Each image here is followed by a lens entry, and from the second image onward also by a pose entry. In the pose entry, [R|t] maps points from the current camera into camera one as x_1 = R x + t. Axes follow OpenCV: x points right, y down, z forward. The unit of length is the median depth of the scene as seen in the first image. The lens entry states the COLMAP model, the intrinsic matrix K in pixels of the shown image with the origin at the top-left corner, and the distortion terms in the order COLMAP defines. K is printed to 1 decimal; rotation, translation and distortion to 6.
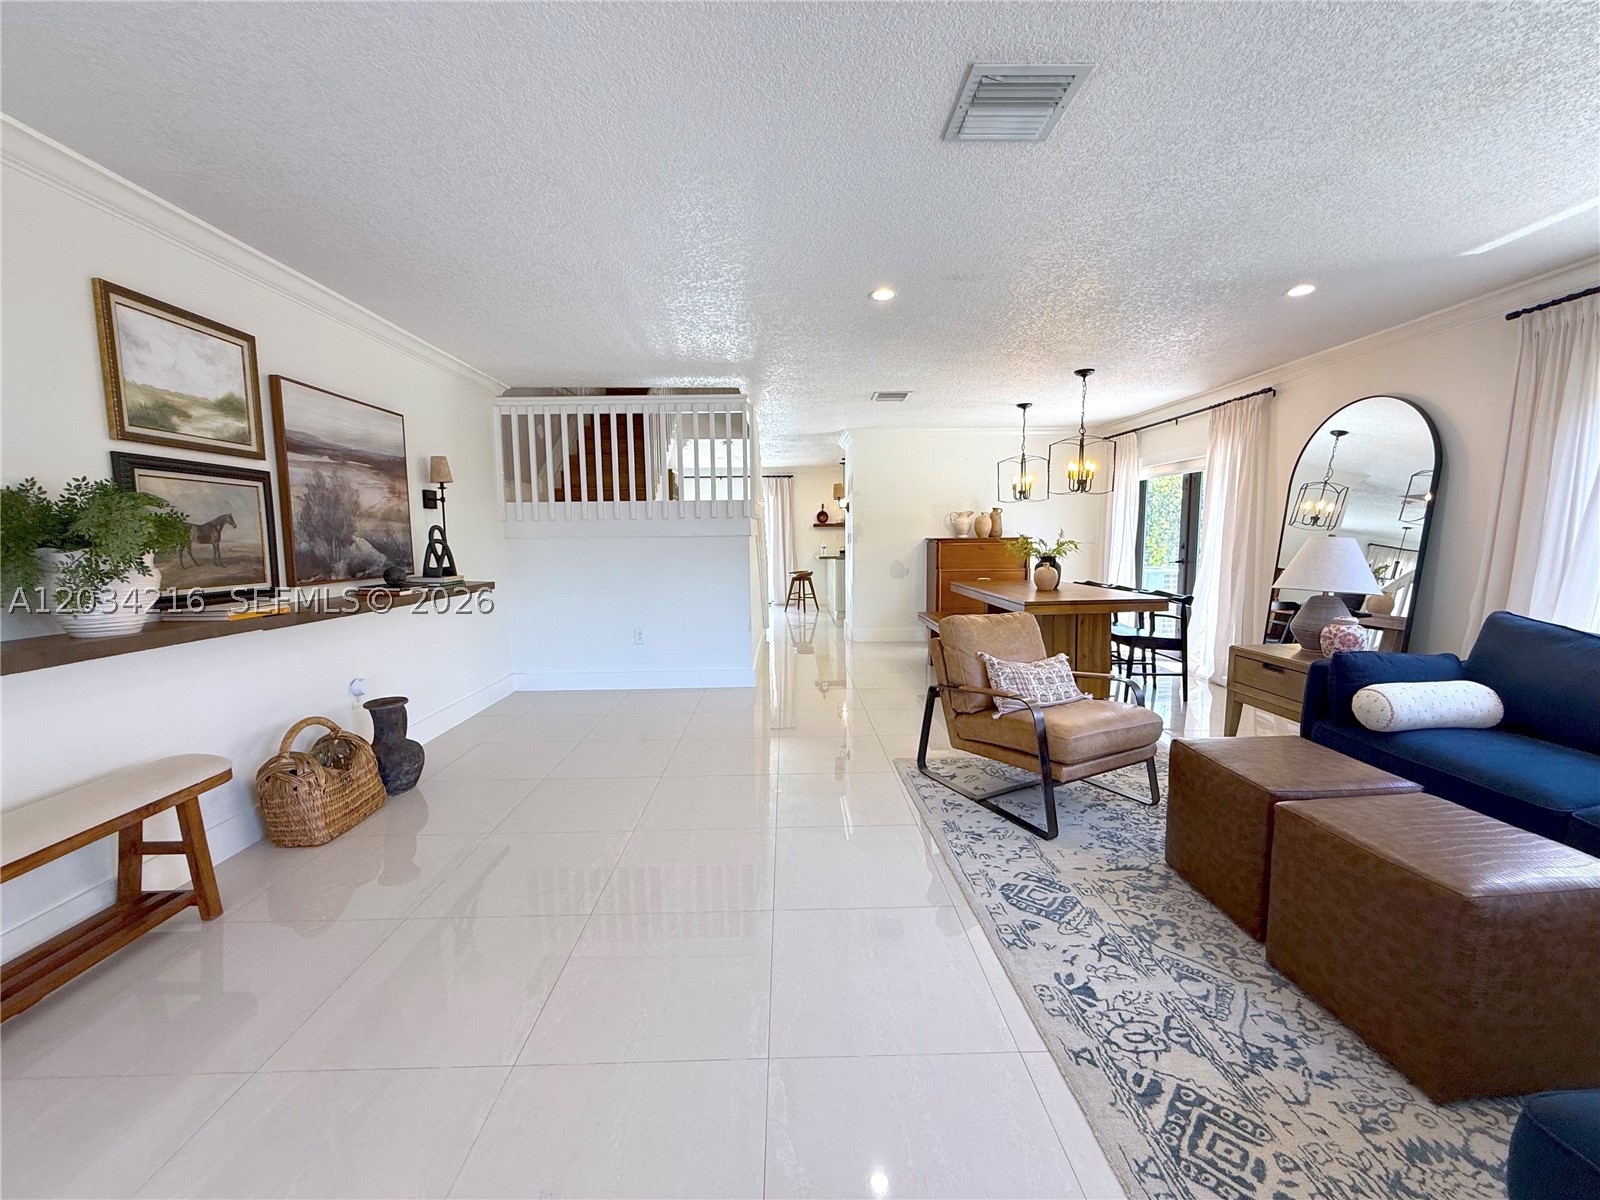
lens RADIAL K [[638.9, 0, 800.0], [0, 638.9, 600.0], [0, 0, 1]] dist [-0.001995, -0.000212]
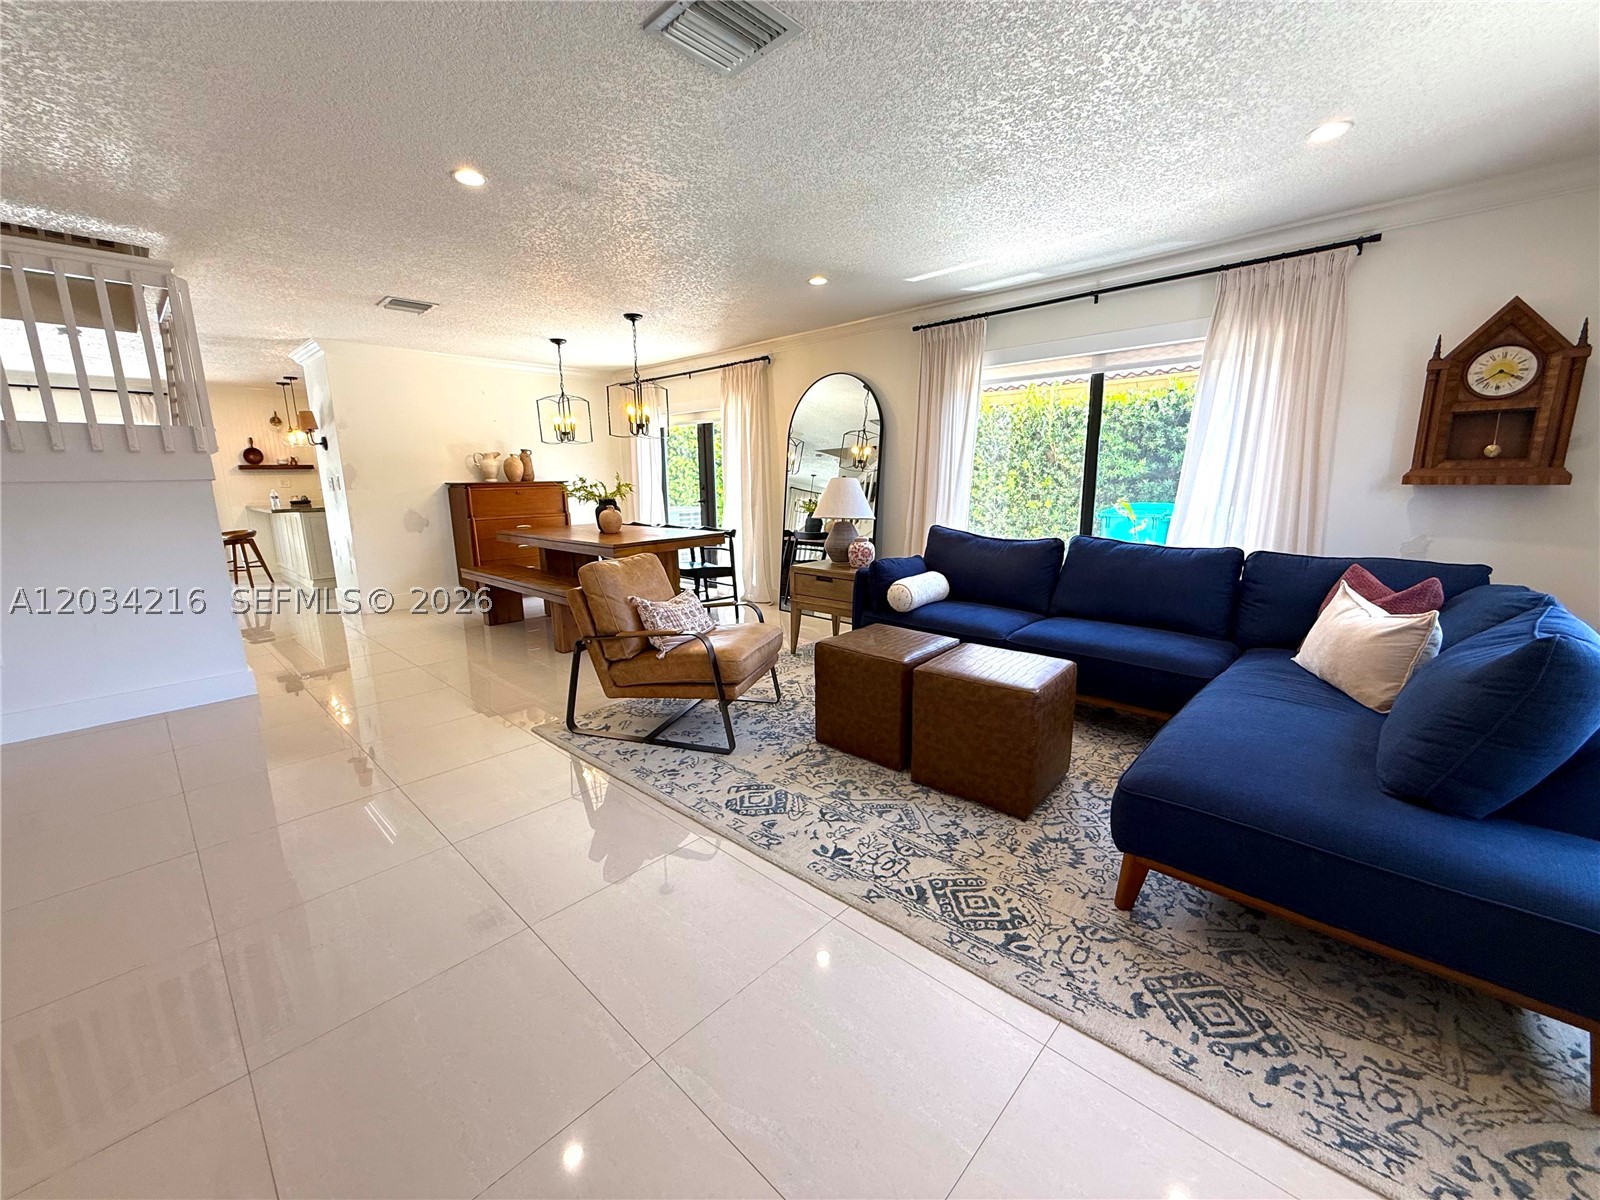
lens RADIAL K [[638.9, 0, 800.0], [0, 638.9, 600.0], [0, 0, 1]] dist [-0.001995, -0.000212]
pose [[0.699869, -0.136380, 0.701130, -0.272673], [0.077432, 0.990304, 0.115336, -0.007457], [-0.710062, -0.026430, 0.703643, 0.143437]]
